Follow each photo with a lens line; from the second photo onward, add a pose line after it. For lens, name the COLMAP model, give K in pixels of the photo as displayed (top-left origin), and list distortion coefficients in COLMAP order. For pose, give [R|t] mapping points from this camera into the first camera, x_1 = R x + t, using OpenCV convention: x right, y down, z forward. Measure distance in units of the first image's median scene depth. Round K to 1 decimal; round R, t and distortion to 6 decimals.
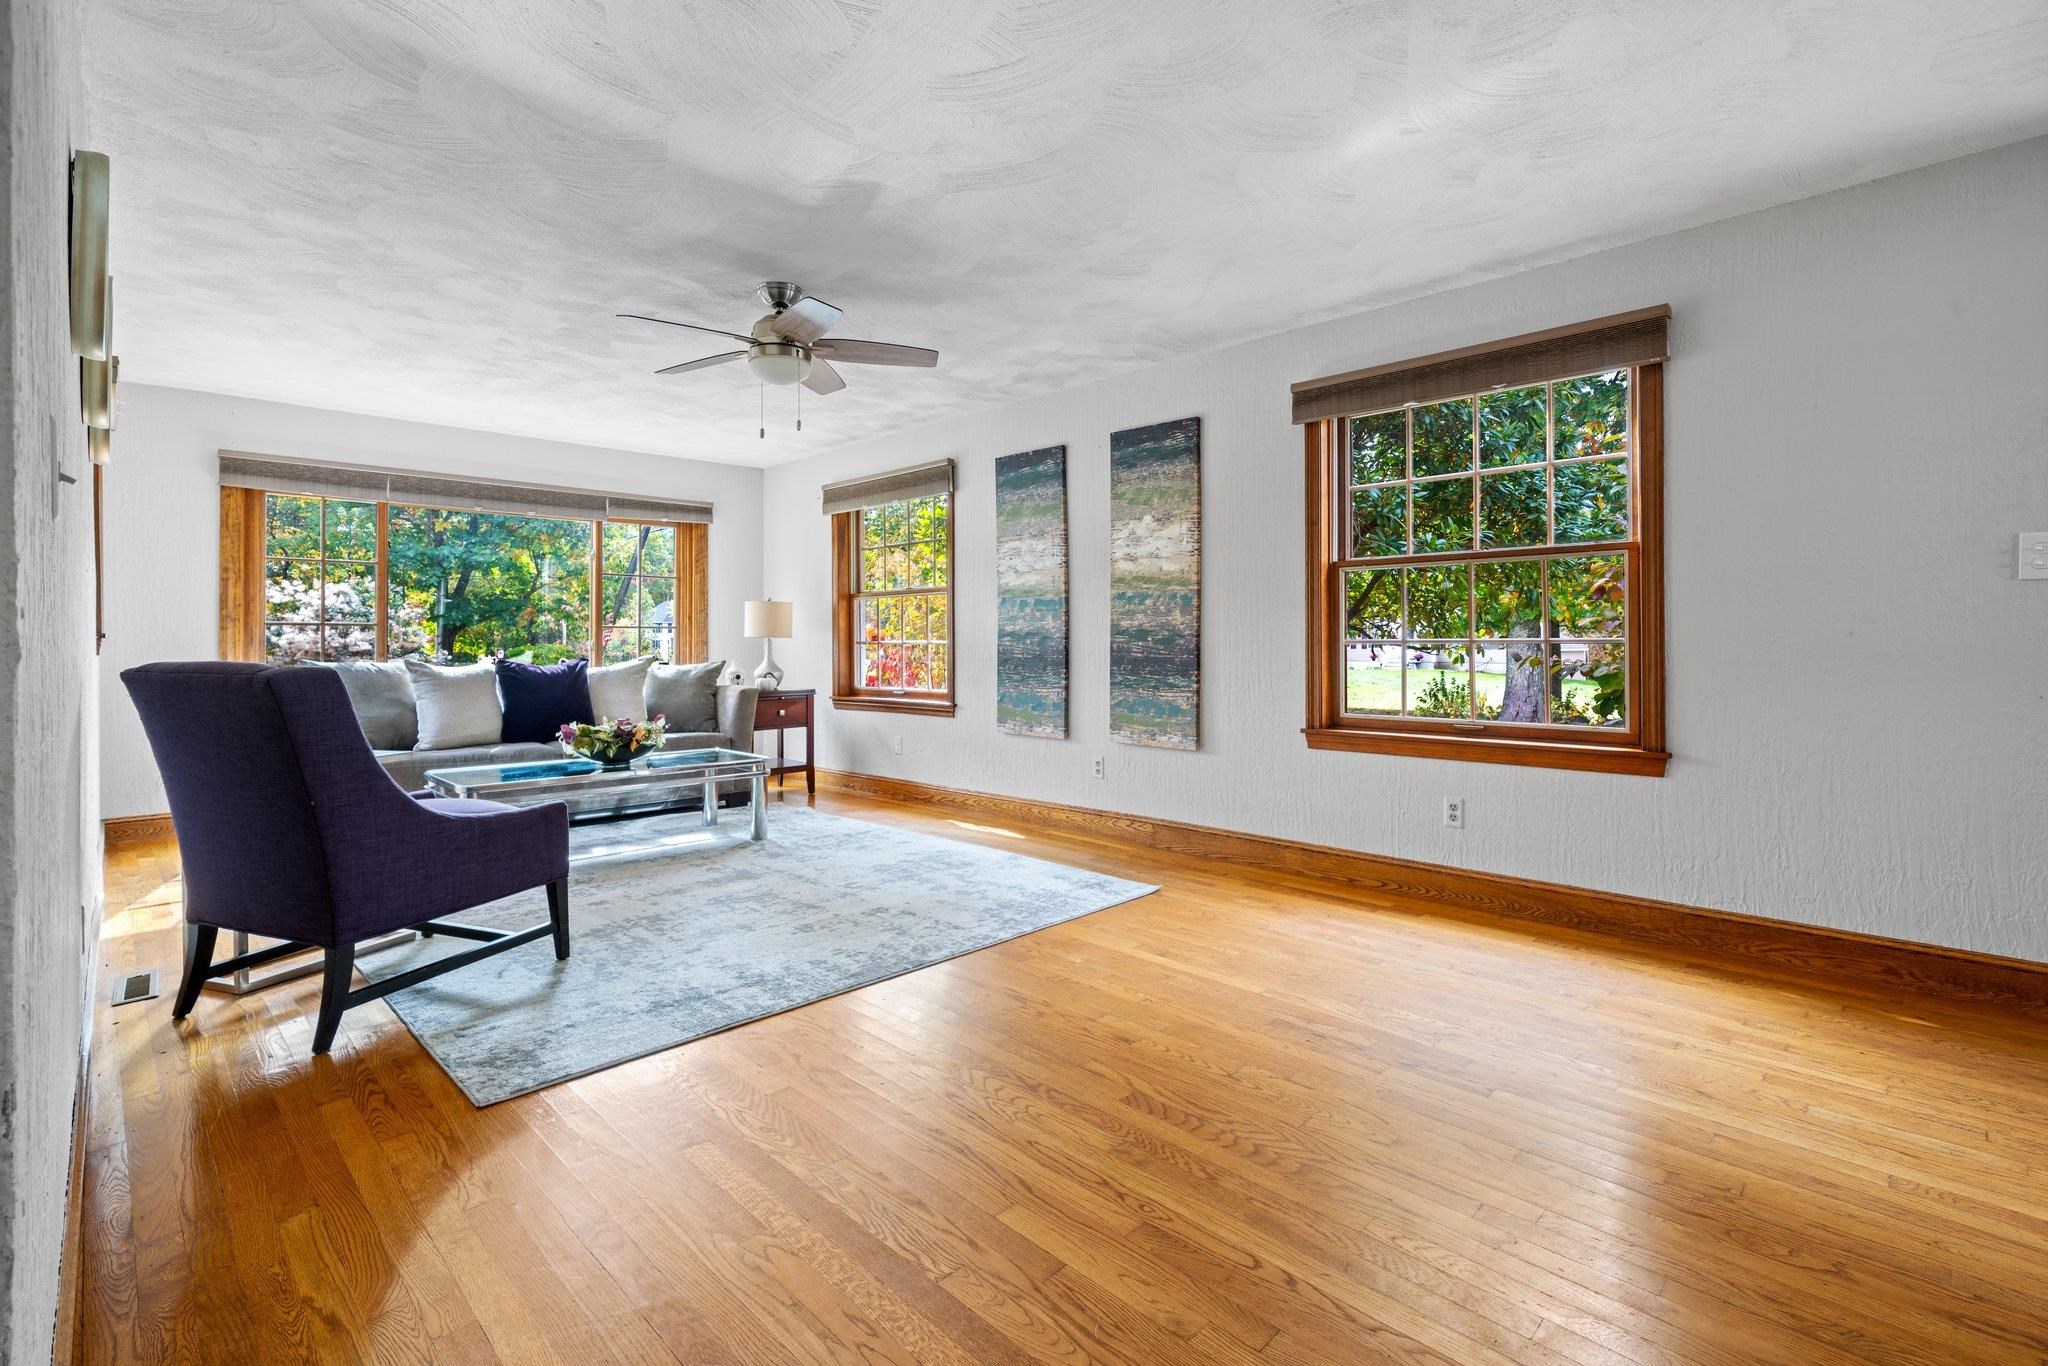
lens RADIAL K [[938.7, 0, 1022.3], [0, 938.7, 647.4], [0, 0, 1]] dist [-0.001902, 0.000178]
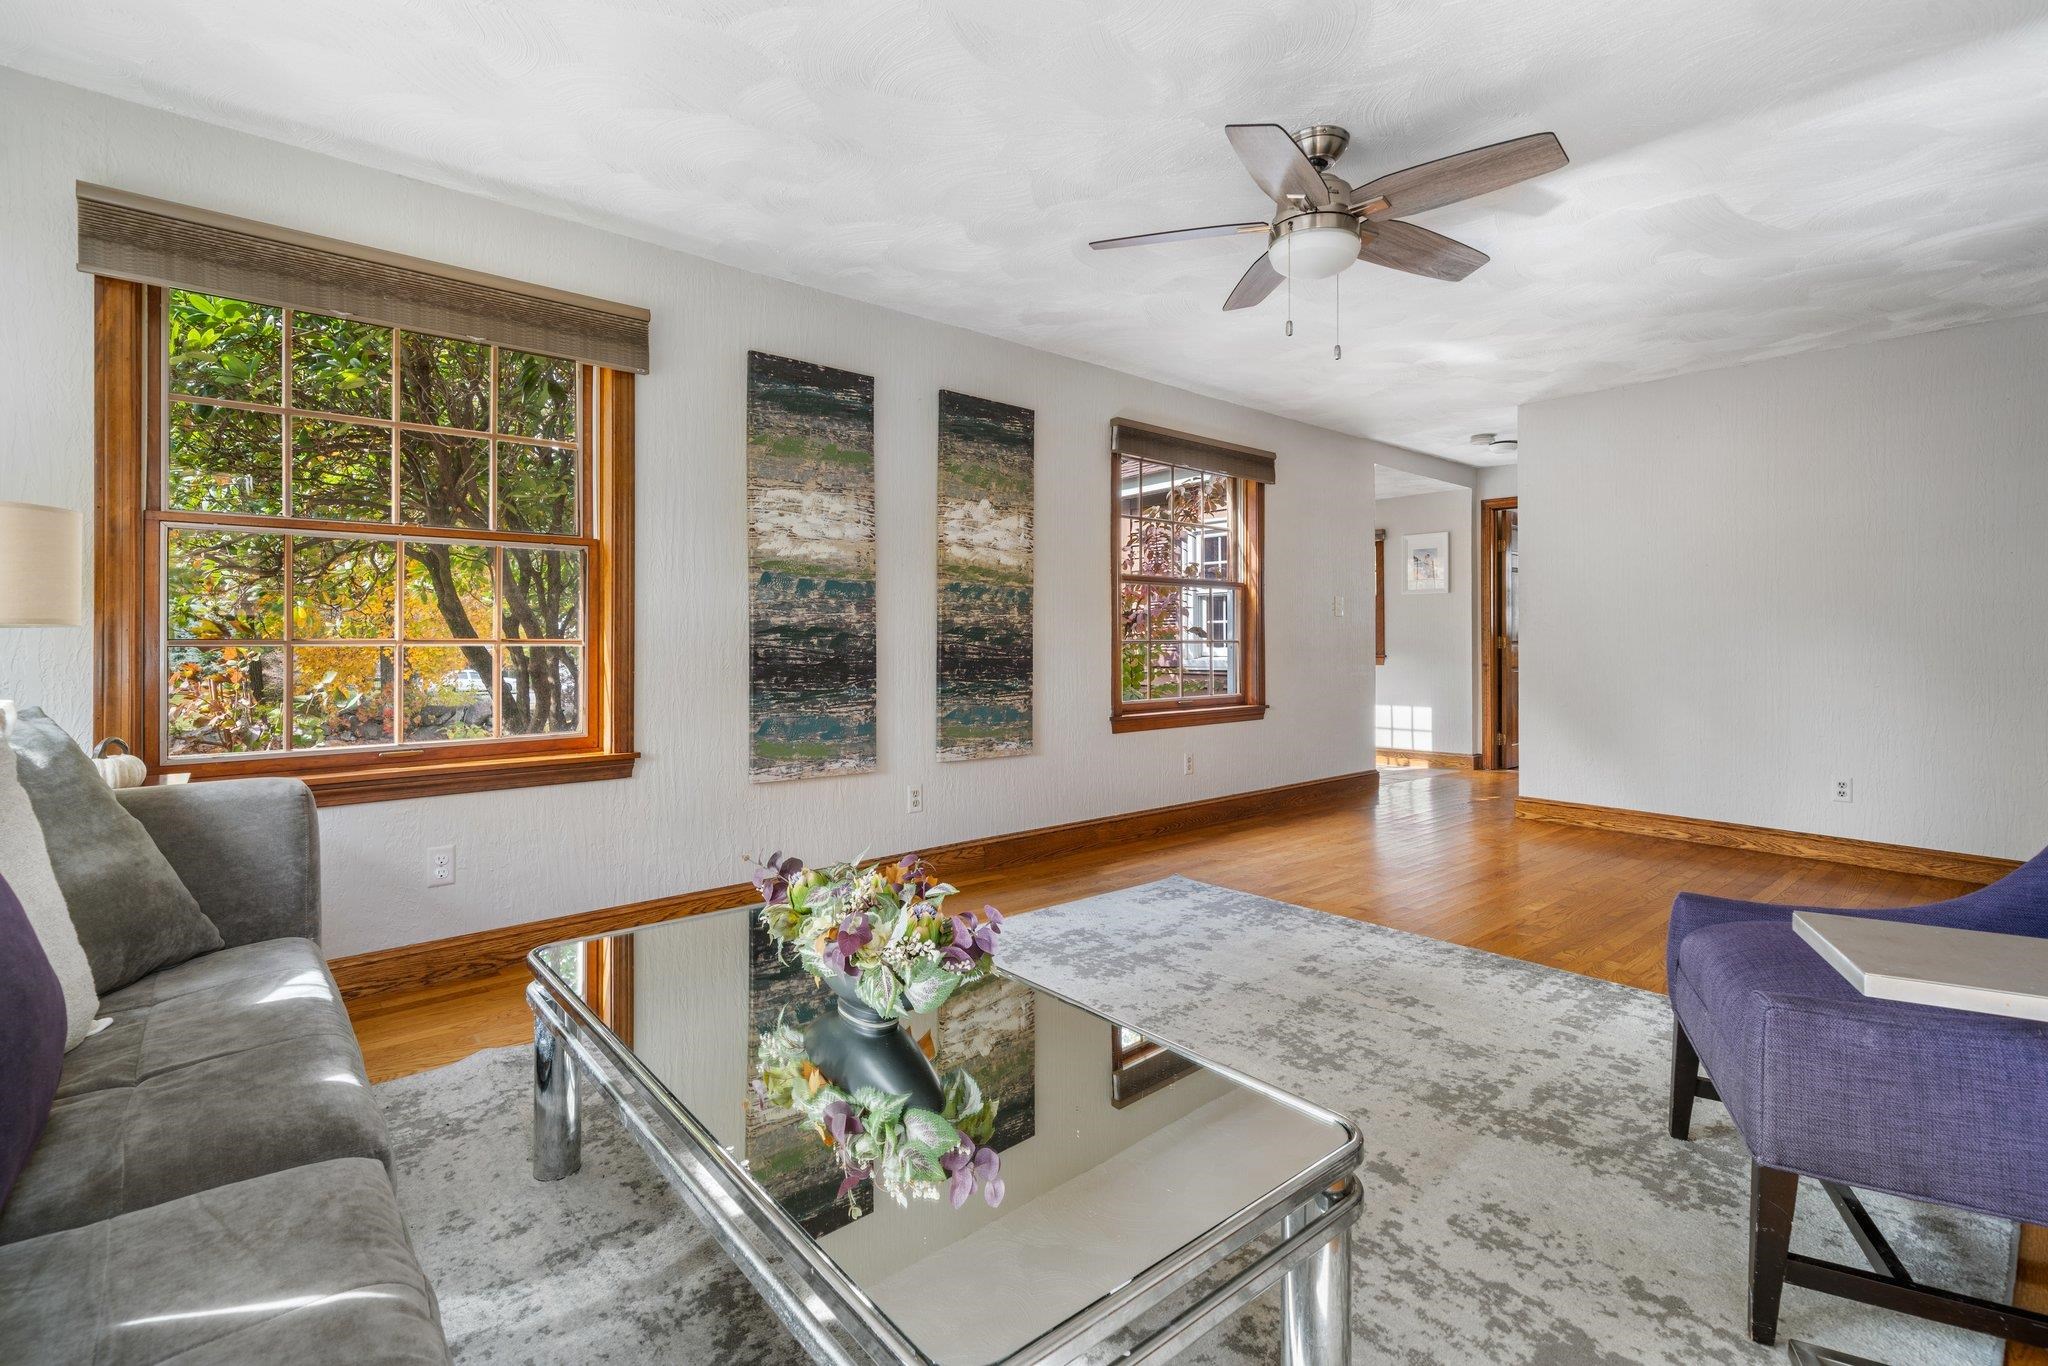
lens RADIAL K [[938.7, 0, 1008.5], [0, 938.7, 639.2], [0, 0, 1]] dist [-0.001902, 0.000178]
pose [[0.077429, 0.001947, 0.996996, -0.715902], [0.003995, 0.999989, -0.002263, -0.005635], [-0.996990, 0.004158, 0.077420, 0.864828]]
